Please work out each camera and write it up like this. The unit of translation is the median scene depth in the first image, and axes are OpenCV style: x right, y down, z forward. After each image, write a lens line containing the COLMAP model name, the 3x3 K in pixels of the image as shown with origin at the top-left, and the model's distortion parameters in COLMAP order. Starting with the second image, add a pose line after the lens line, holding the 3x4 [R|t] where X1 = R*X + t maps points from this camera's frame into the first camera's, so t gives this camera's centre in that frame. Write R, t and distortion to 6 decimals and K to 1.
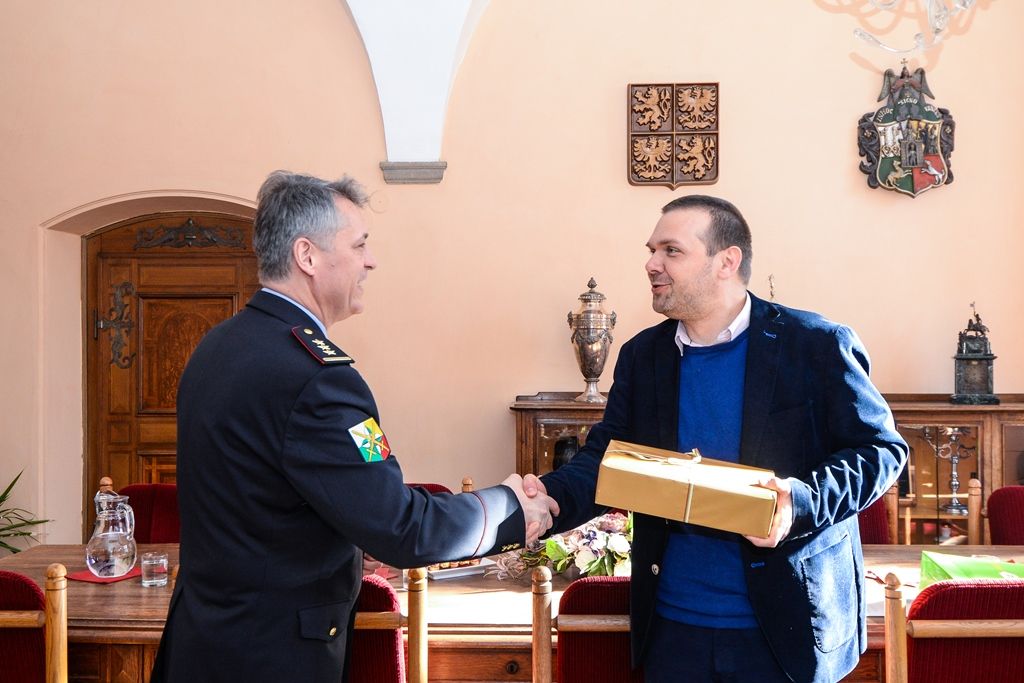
lens RADIAL K [[964.8, 0, 512.0], [0, 964.8, 341.5], [0, 0, 1]] dist [0.011066, -0.015104]
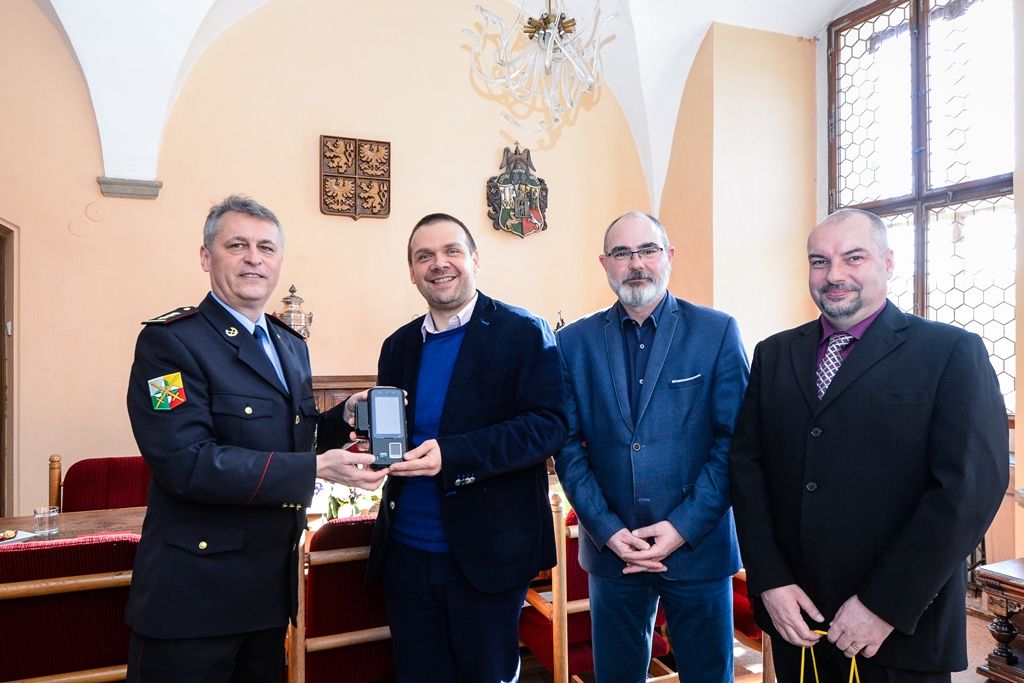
lens RADIAL K [[714.7, 0, 512.0], [0, 714.7, 341.5], [0, 0, 1]] dist [0.052289, -0.079090]
pose [[0.914601, 0.004660, 0.404330, -0.032213], [-0.005659, 0.999983, 0.001277, 0.005047], [-0.404317, -0.003456, 0.914612, 0.023614]]
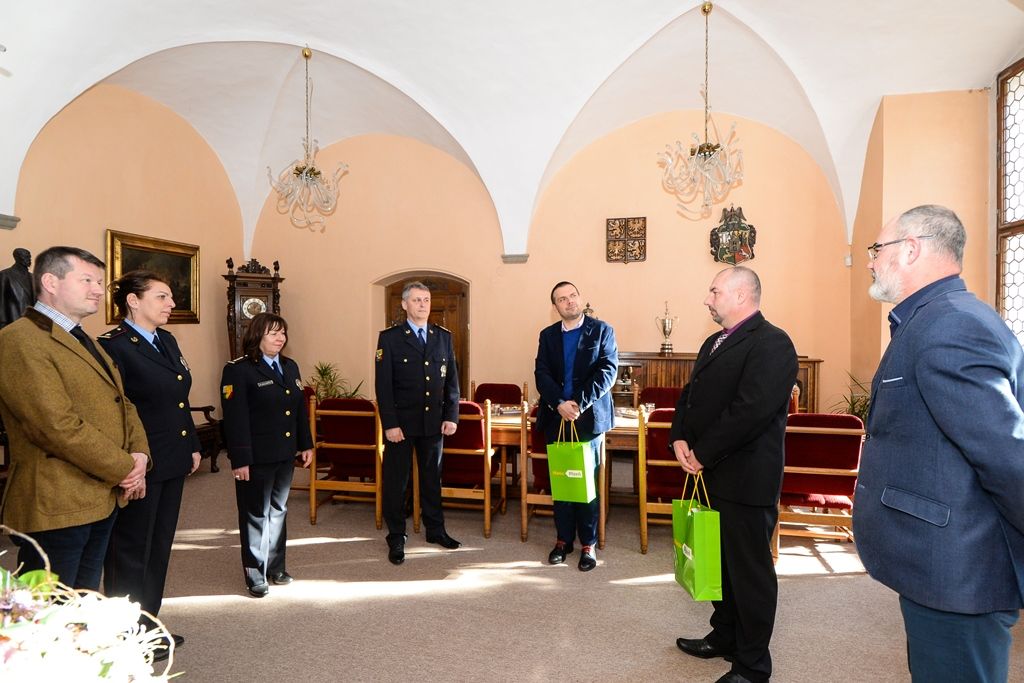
lens RADIAL K [[541.9, 0, 512.0], [0, 541.9, 341.5], [0, 0, 1]] dist [-0.001076, -0.000442]
pose [[0.982641, 0.006868, -0.185389, 0.141718], [-0.002978, 0.999770, 0.021253, 0.001556], [0.185492, -0.020332, 0.982435, -0.329326]]
